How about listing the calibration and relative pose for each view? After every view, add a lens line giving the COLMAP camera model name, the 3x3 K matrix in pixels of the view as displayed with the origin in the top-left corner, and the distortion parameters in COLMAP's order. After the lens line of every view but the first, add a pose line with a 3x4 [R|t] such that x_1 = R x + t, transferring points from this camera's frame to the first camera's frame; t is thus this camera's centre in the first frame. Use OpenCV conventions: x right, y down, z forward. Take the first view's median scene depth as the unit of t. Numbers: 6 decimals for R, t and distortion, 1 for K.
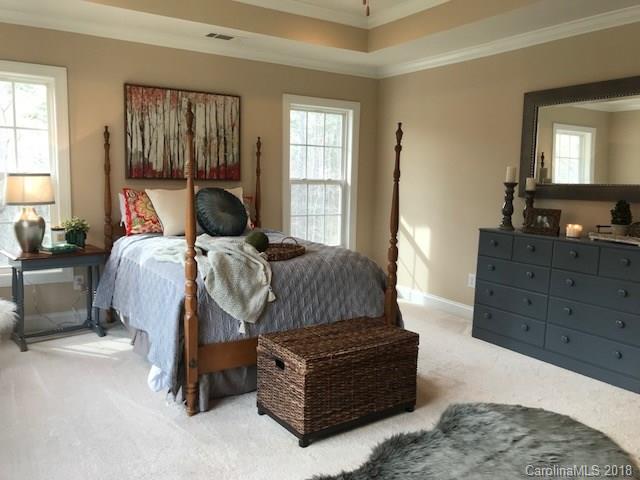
lens RADIAL K [[528.2, 0, 320.3], [0, 528.2, 236.2], [0, 0, 1]] dist [0.044299, -0.049455]
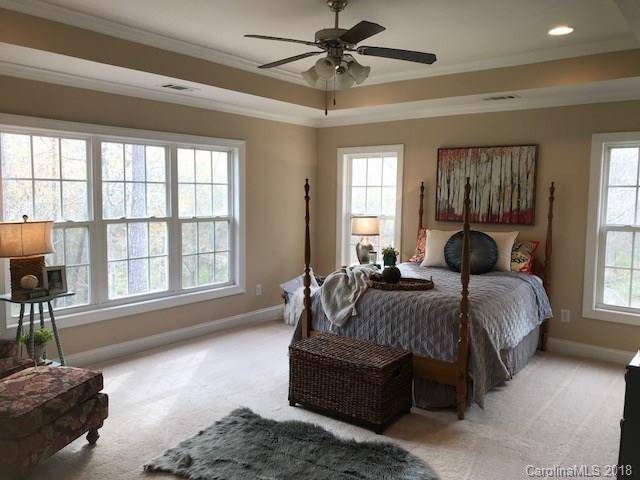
lens RADIAL K [[528.2, 0, 318.9], [0, 528.2, 241.7], [0, 0, 1]] dist [0.044299, -0.049455]
pose [[0.311595, 0.073895, -0.947337, 0.766215], [-0.113666, 0.992712, 0.040048, -0.073506], [0.943392, 0.095201, 0.317723, 0.308275]]
